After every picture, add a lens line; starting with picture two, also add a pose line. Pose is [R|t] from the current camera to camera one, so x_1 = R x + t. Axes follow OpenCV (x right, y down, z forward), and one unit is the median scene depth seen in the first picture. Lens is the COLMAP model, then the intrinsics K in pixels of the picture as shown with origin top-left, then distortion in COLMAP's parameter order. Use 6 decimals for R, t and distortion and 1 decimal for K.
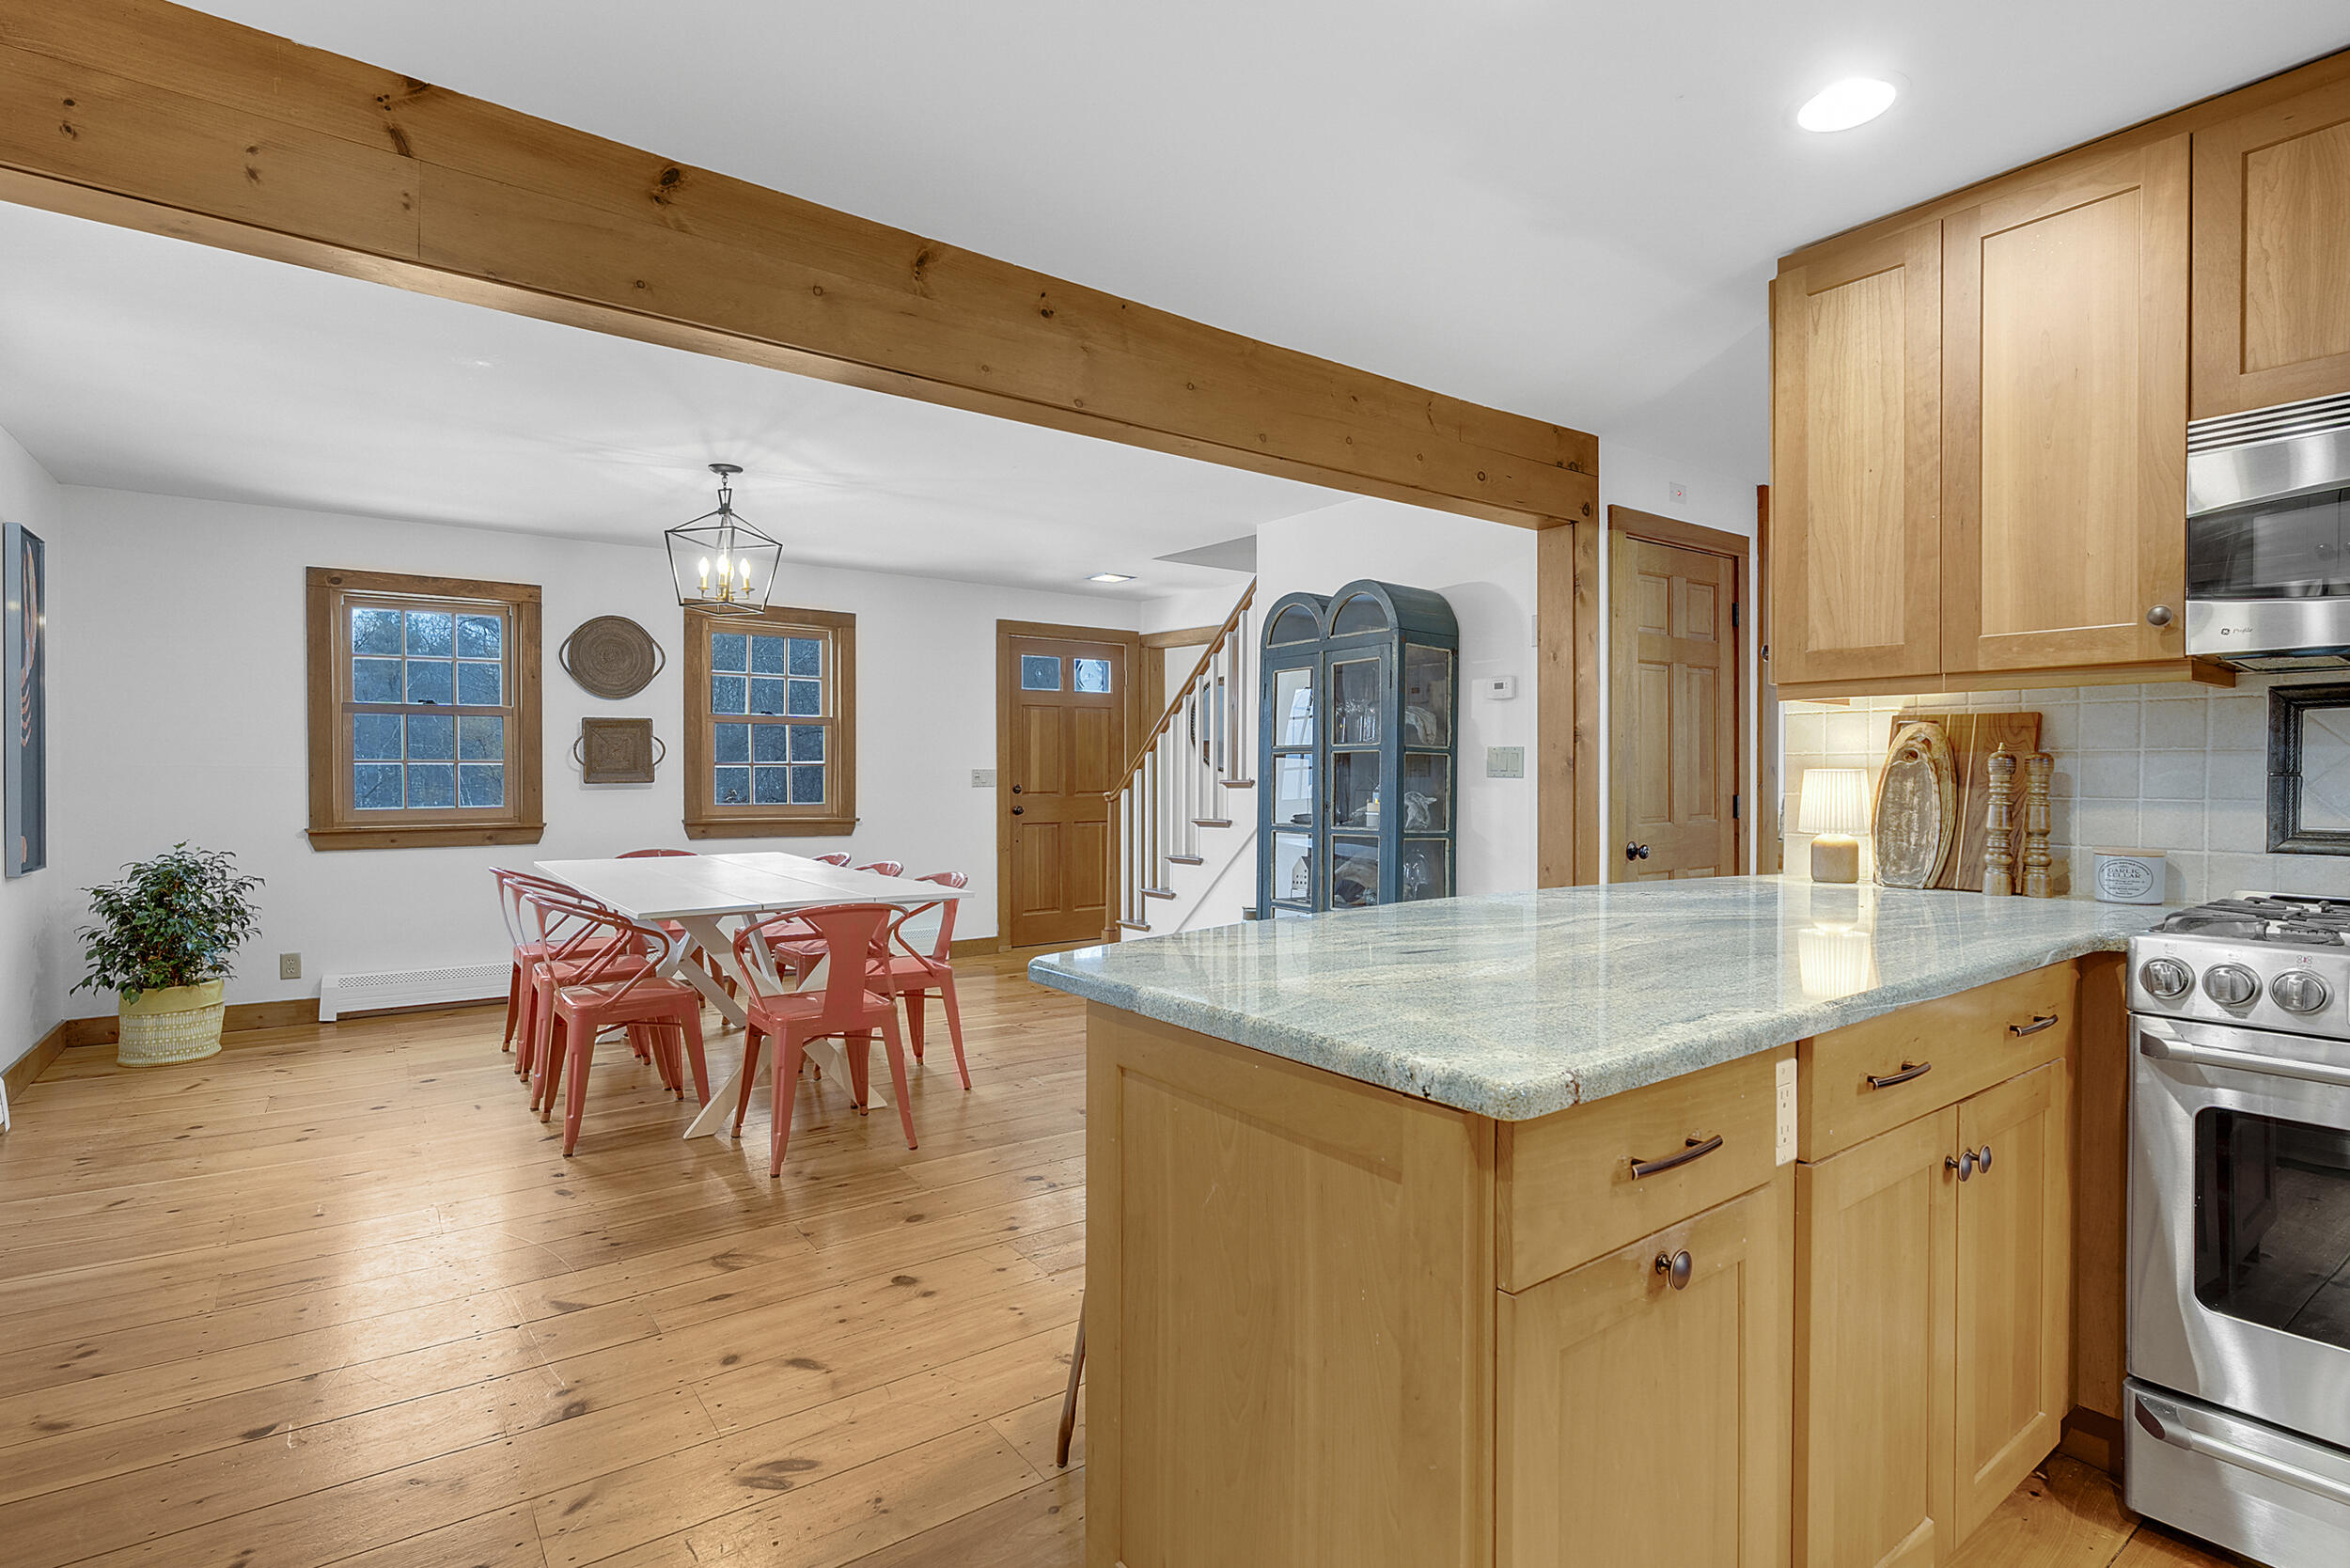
lens RADIAL K [[1121.8, 0, 1176.1], [0, 1121.8, 782.6], [0, 0, 1]] dist [-0.009877, 0.003098]
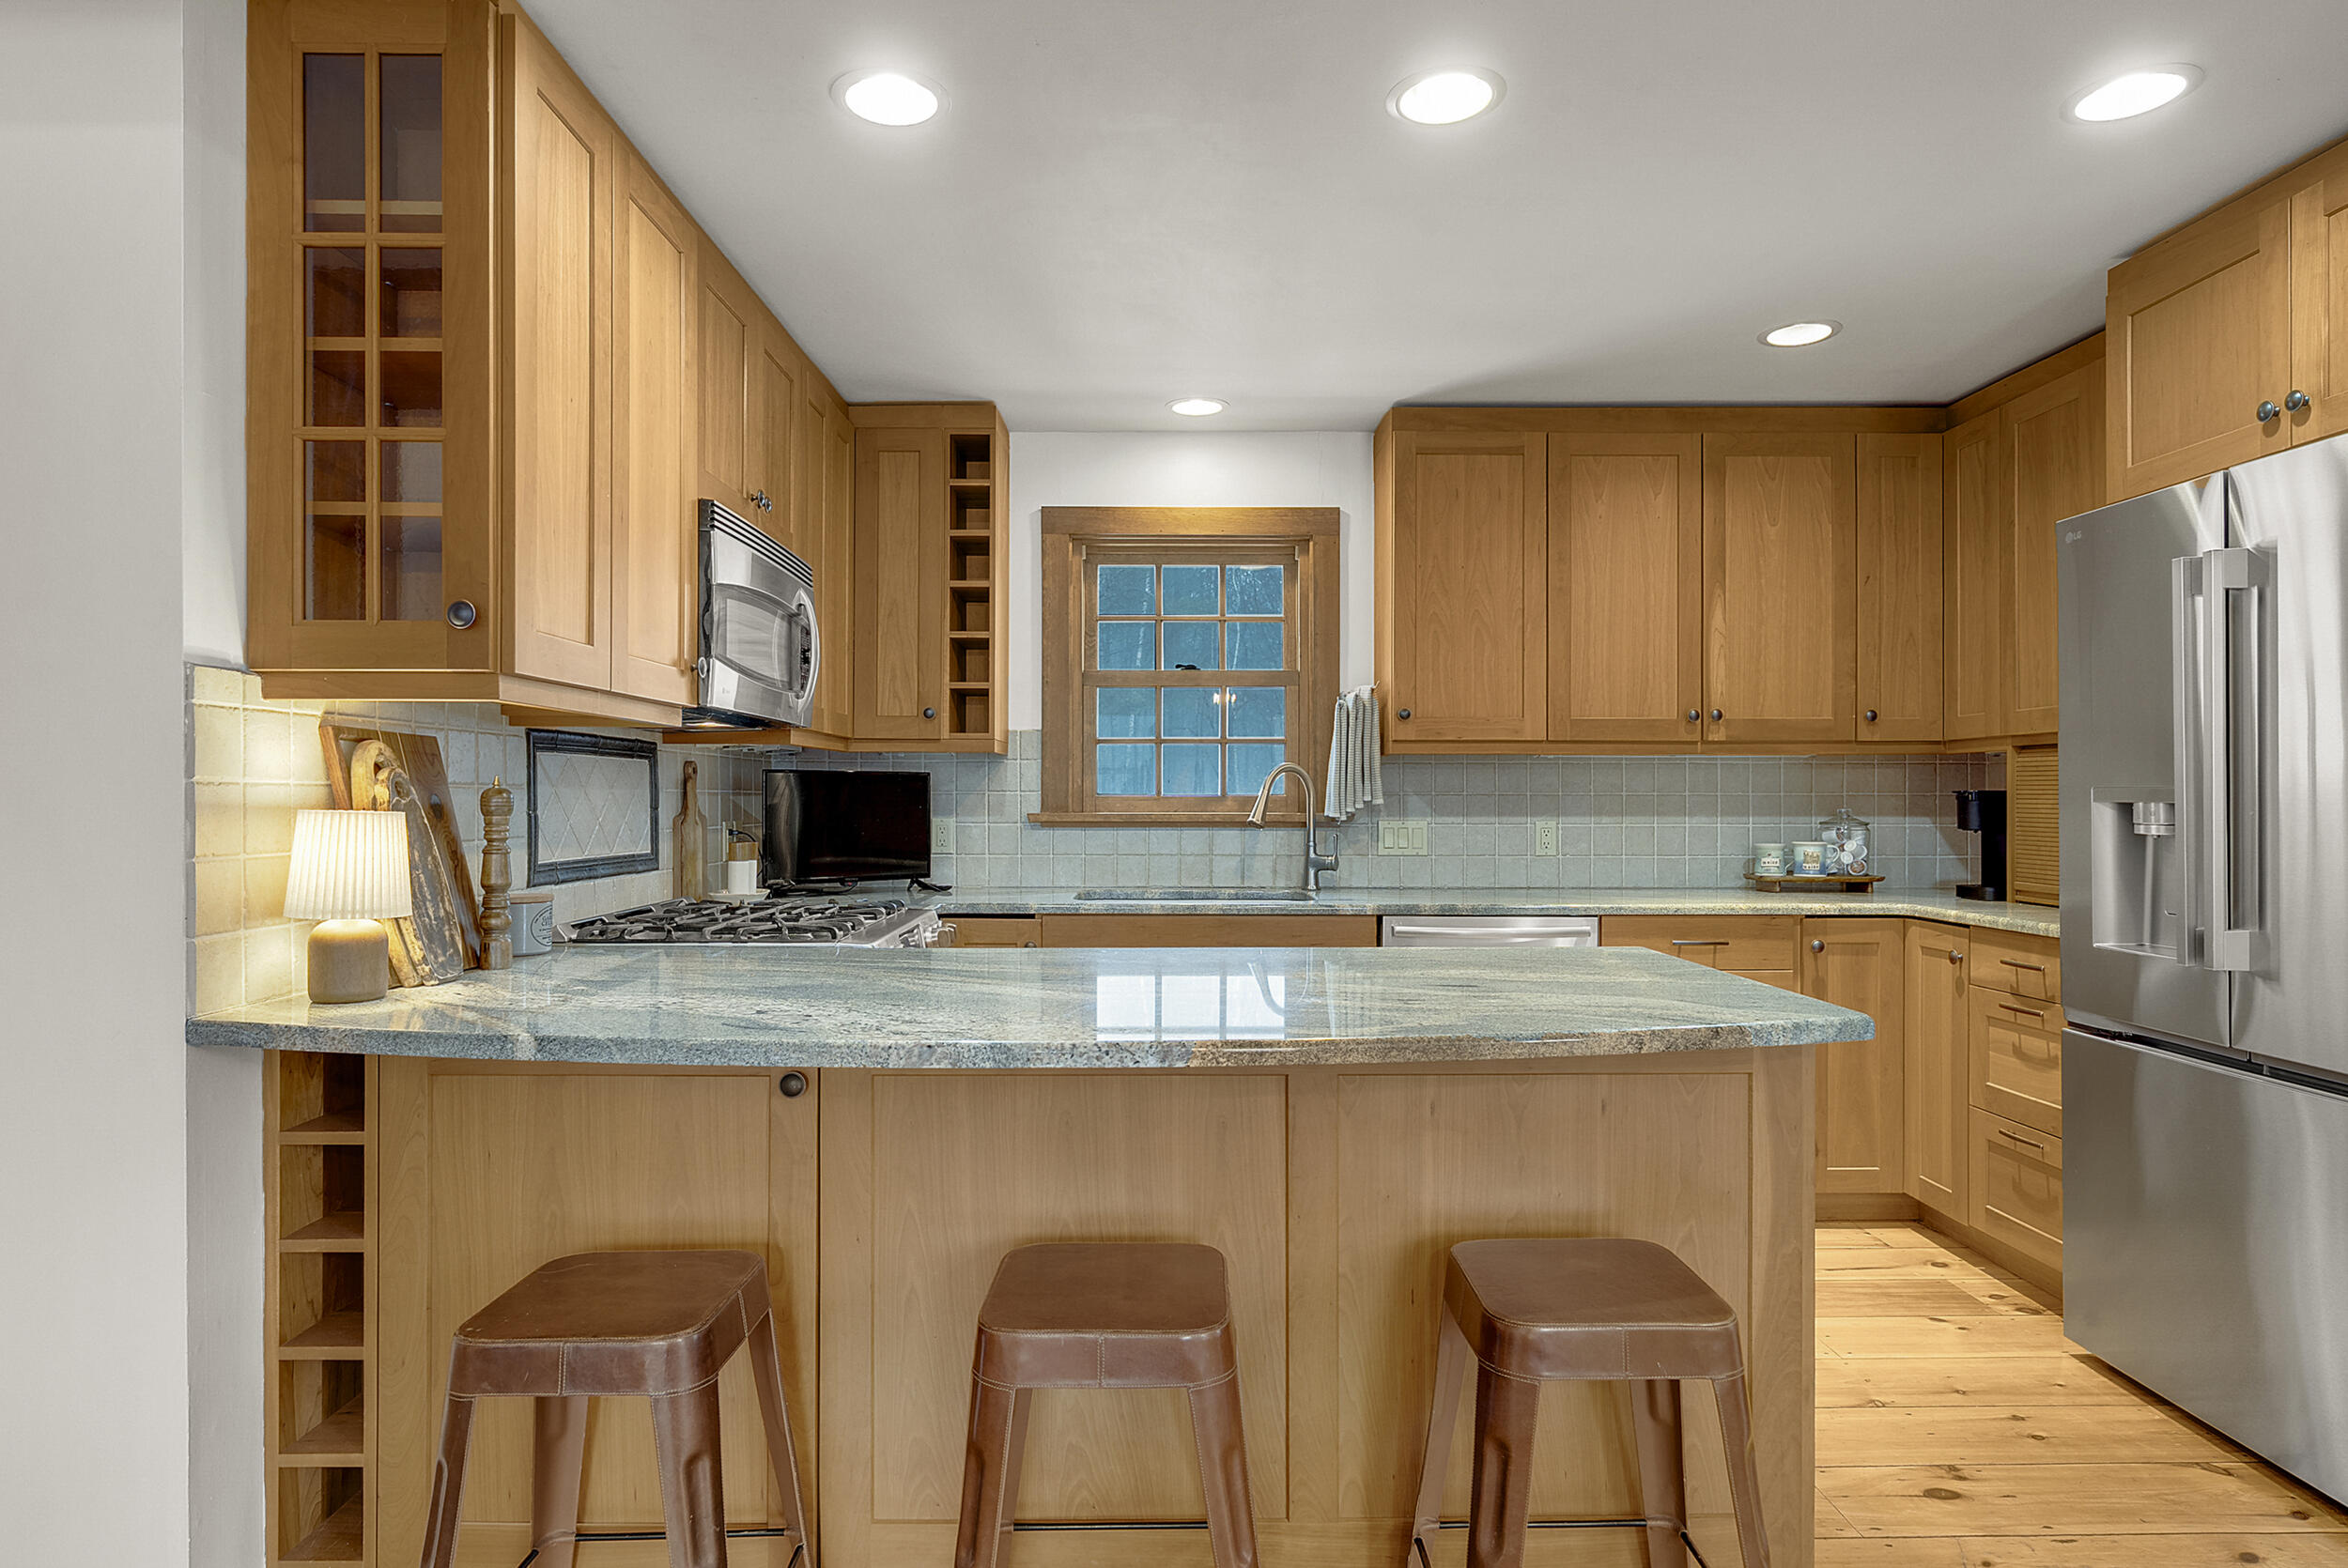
lens RADIAL K [[1347.1, 0, 1151.7], [0, 1347.1, 793.5], [0, 0, 1]] dist [-0.006249, 0.000724]
pose [[-0.804451, -0.001081, 0.594018, -0.205799], [0.003481, 0.999973, 0.006533, -0.027664], [-0.594009, 0.007323, -0.804425, 1.496708]]
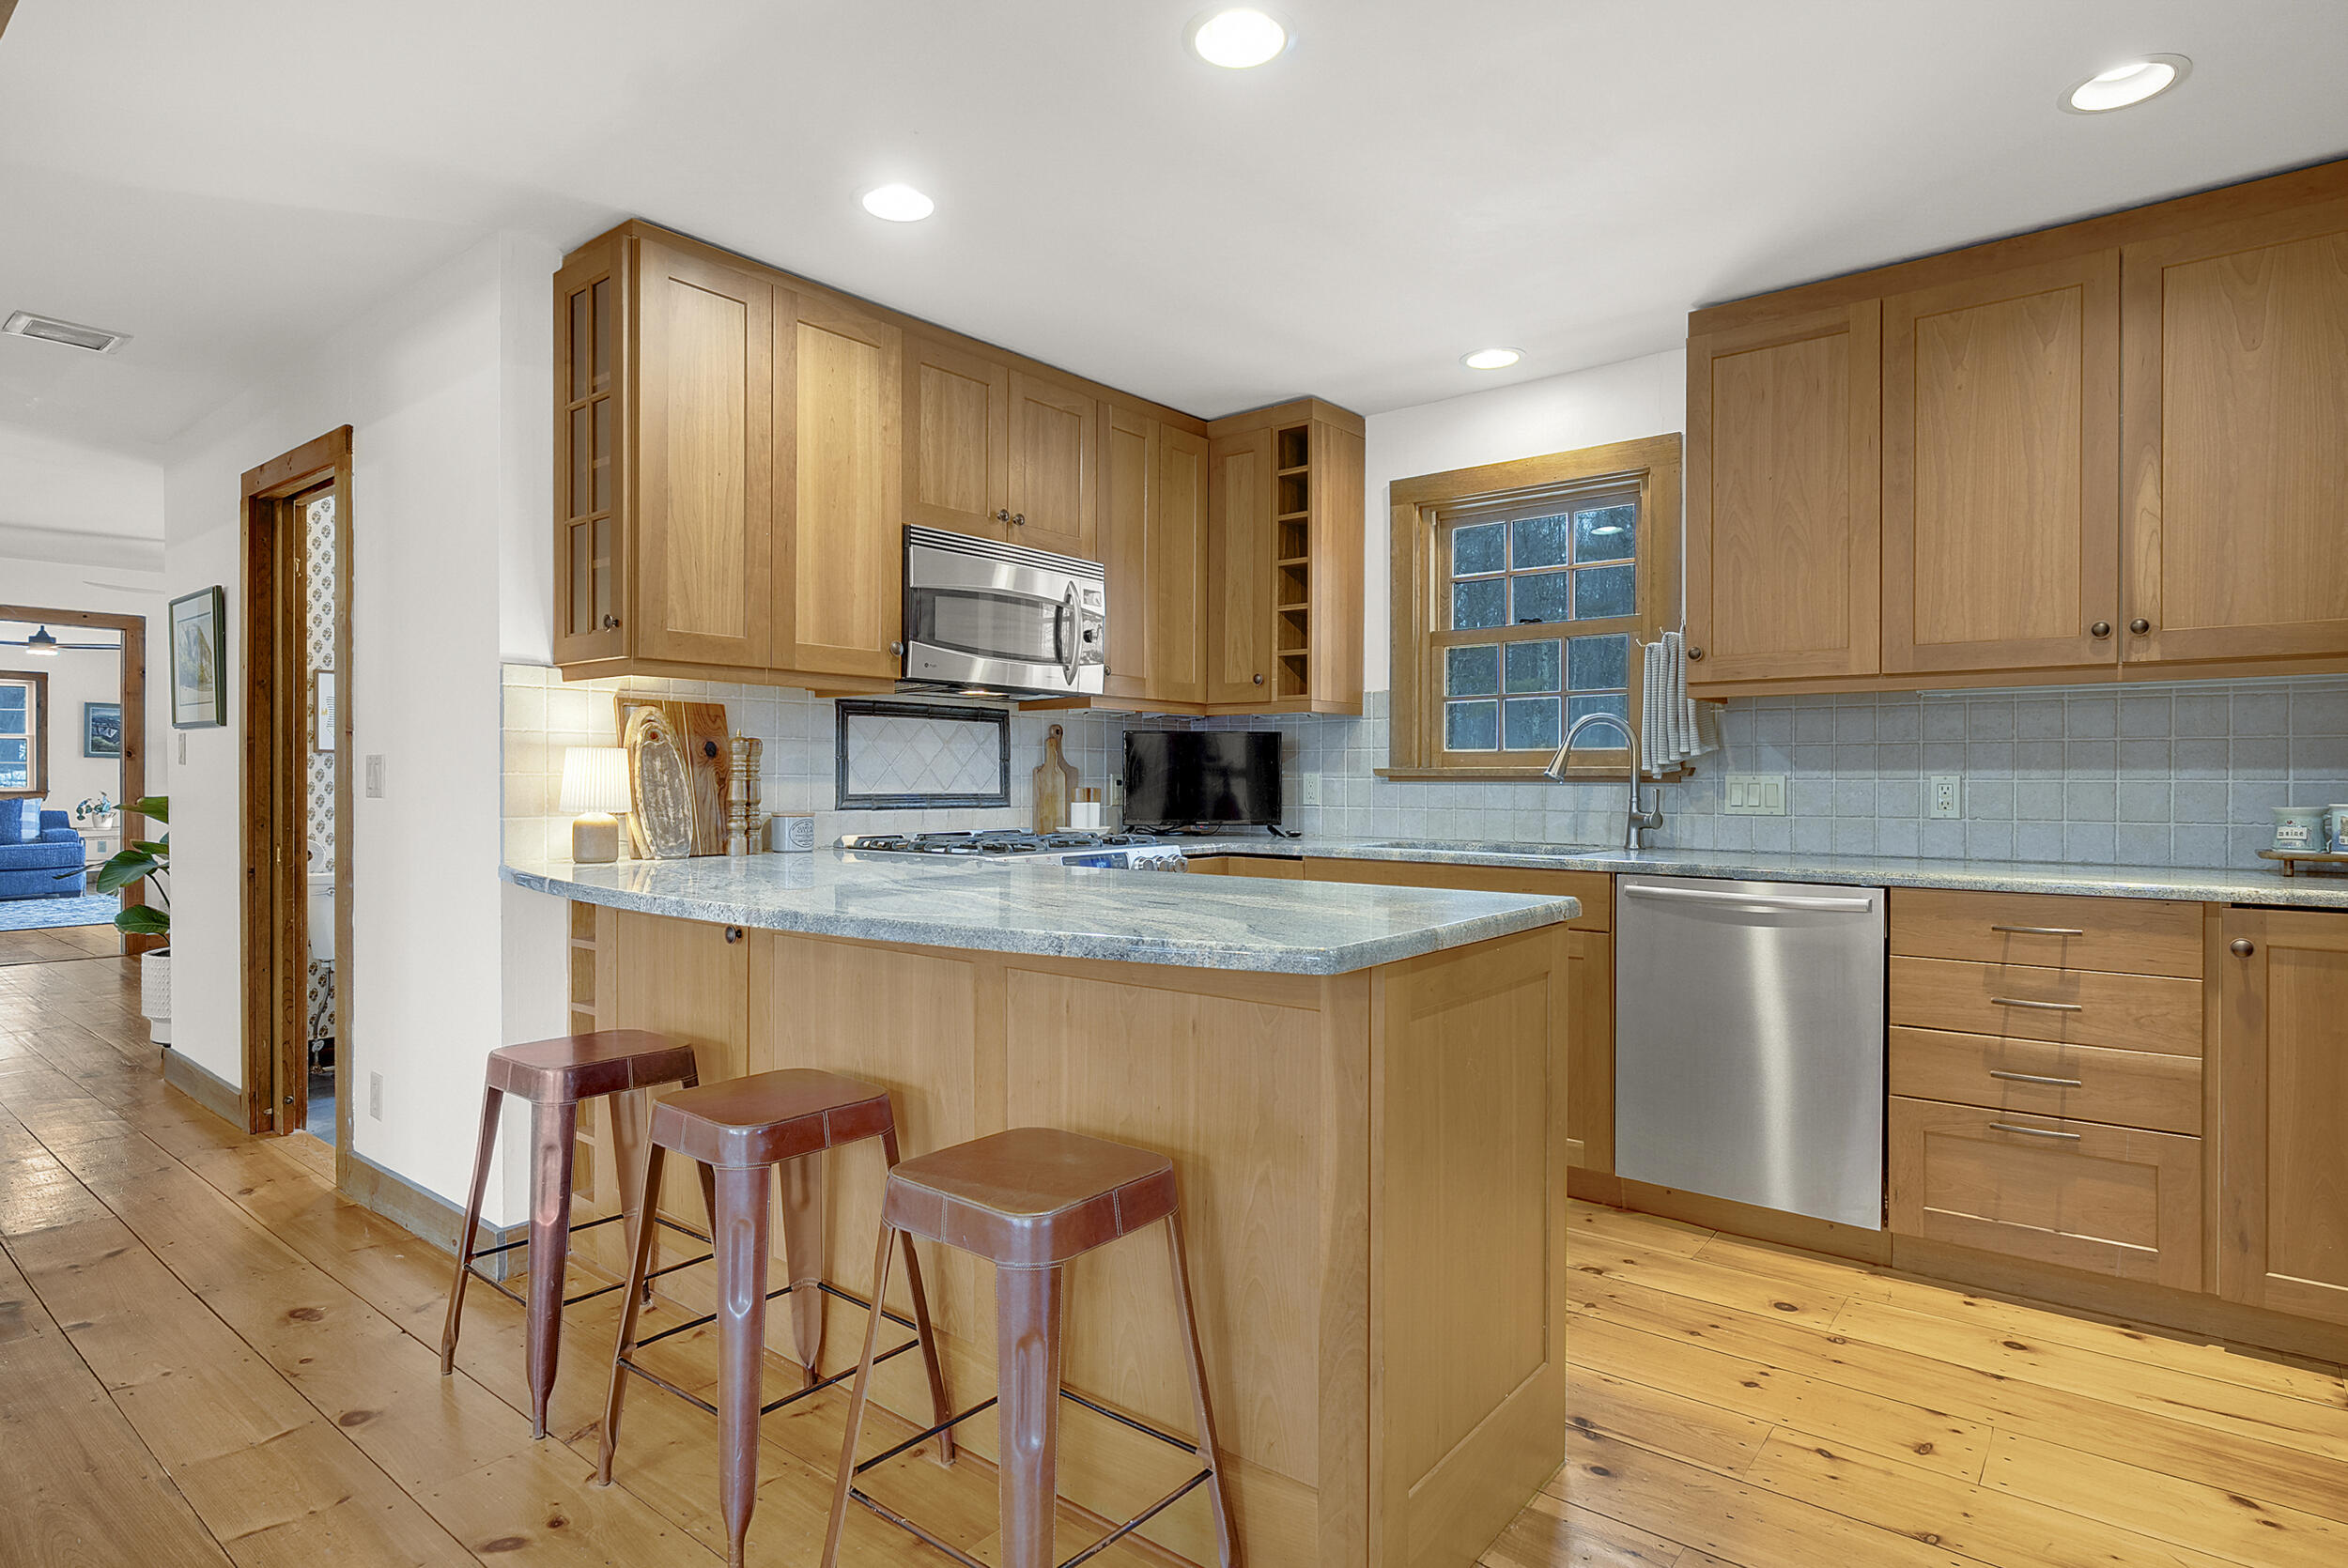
lens RADIAL K [[1245.7, 0, 1161.6], [0, 1245.7, 783.9], [0, 0, 1]] dist [0.002215, 0.003468]
pose [[-0.235100, -0.005573, 0.971955, -0.668685], [0.006049, 0.999956, 0.007197, 0.016898], [-0.971952, 0.007571, -0.235055, 0.872212]]
